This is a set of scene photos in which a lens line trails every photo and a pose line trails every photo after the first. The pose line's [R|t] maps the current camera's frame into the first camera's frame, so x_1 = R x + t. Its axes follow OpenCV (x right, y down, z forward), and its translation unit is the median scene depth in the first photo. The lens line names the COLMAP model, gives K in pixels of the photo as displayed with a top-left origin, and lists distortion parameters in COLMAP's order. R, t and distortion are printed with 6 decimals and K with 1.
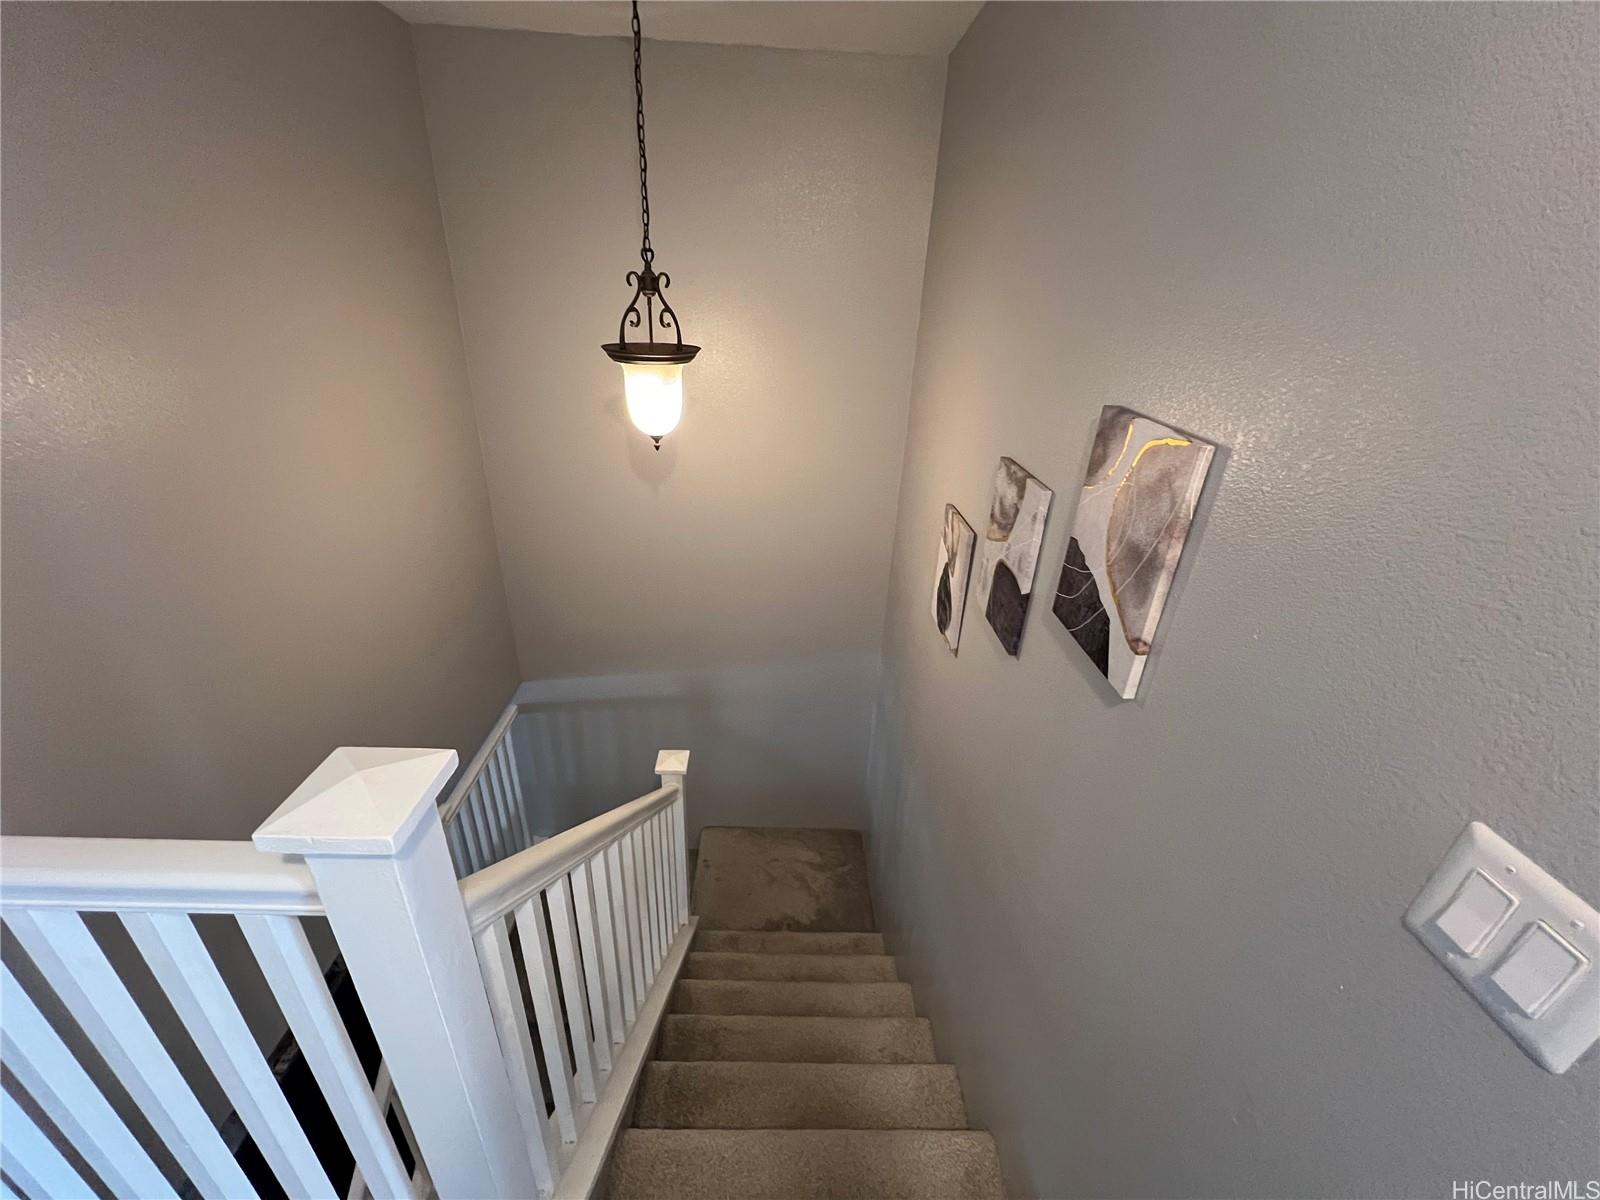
lens RADIAL K [[646.9, 0, 789.8], [0, 646.9, 596.7], [0, 0, 1]] dist [0.002340, -0.000657]
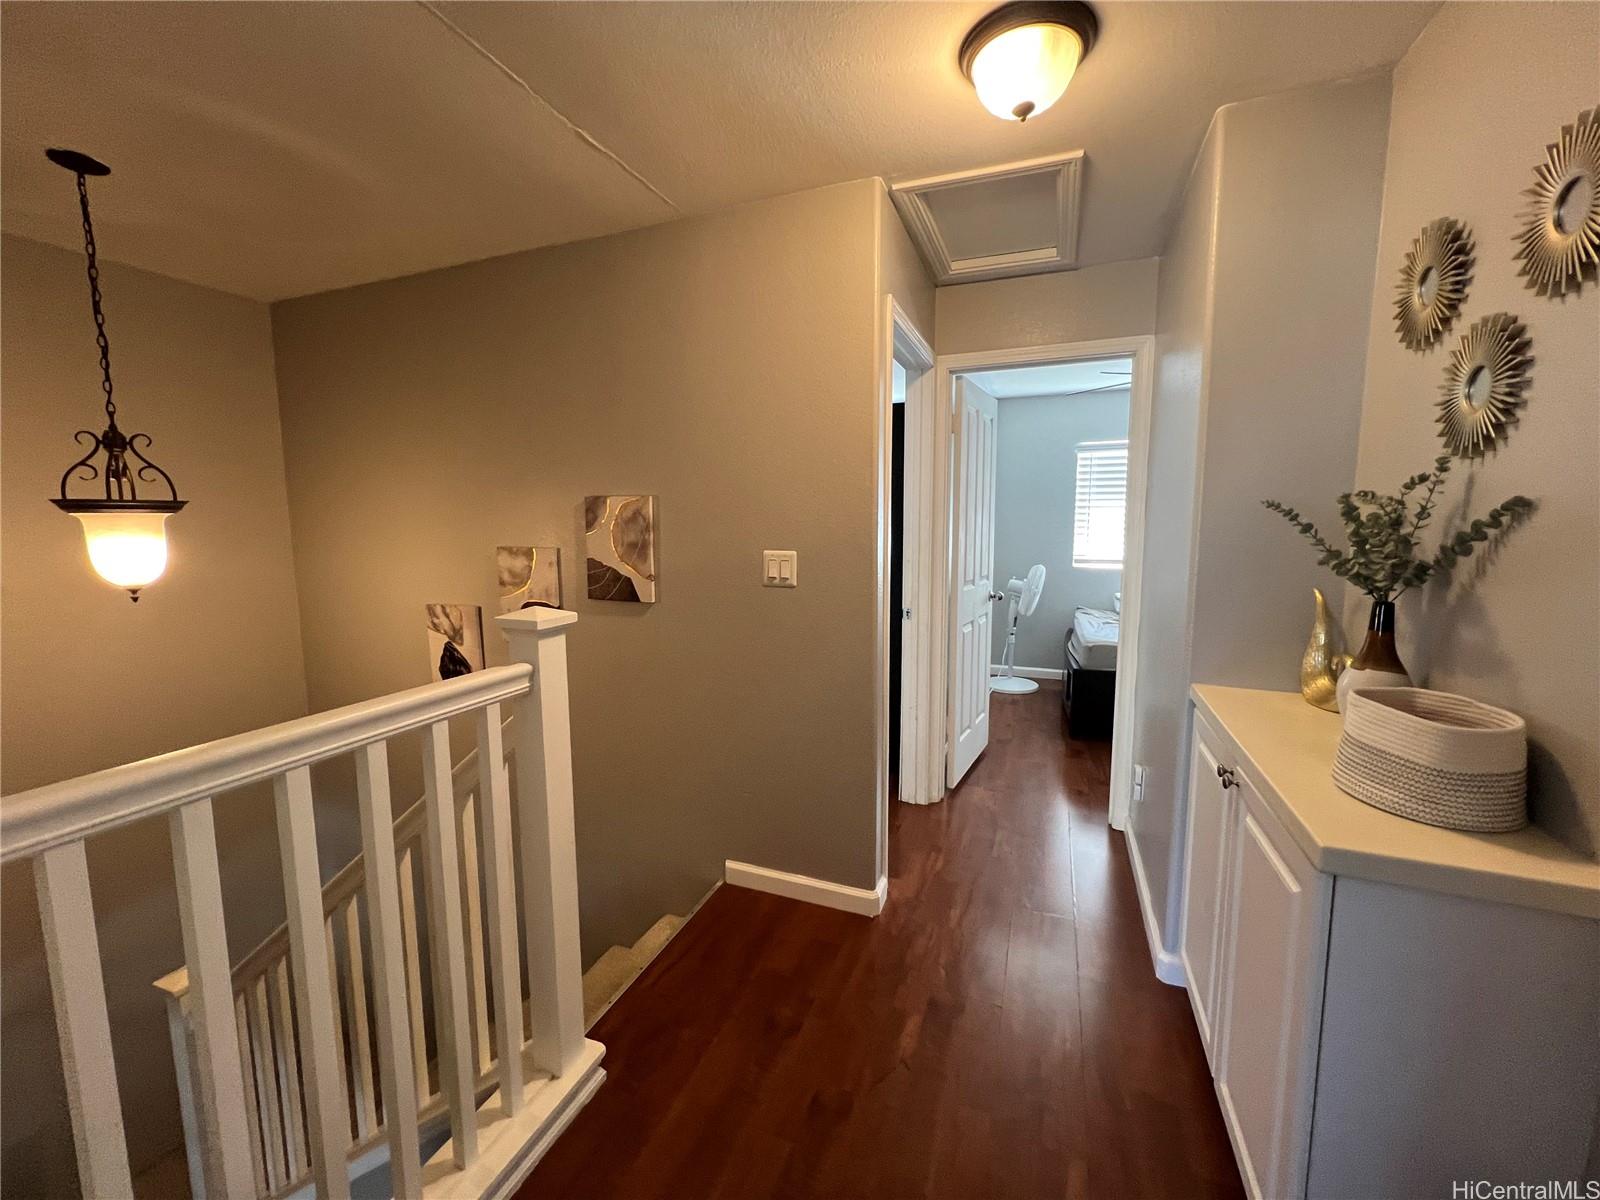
lens RADIAL K [[646.9, 0, 802.8], [0, 646.9, 598.7], [0, 0, 1]] dist [0.002340, -0.000657]
pose [[0.356278, -0.152938, 0.921779, -1.533943], [0.425856, 0.904675, -0.014499, 0.425924], [-0.831693, 0.397711, 0.387445, -0.413046]]
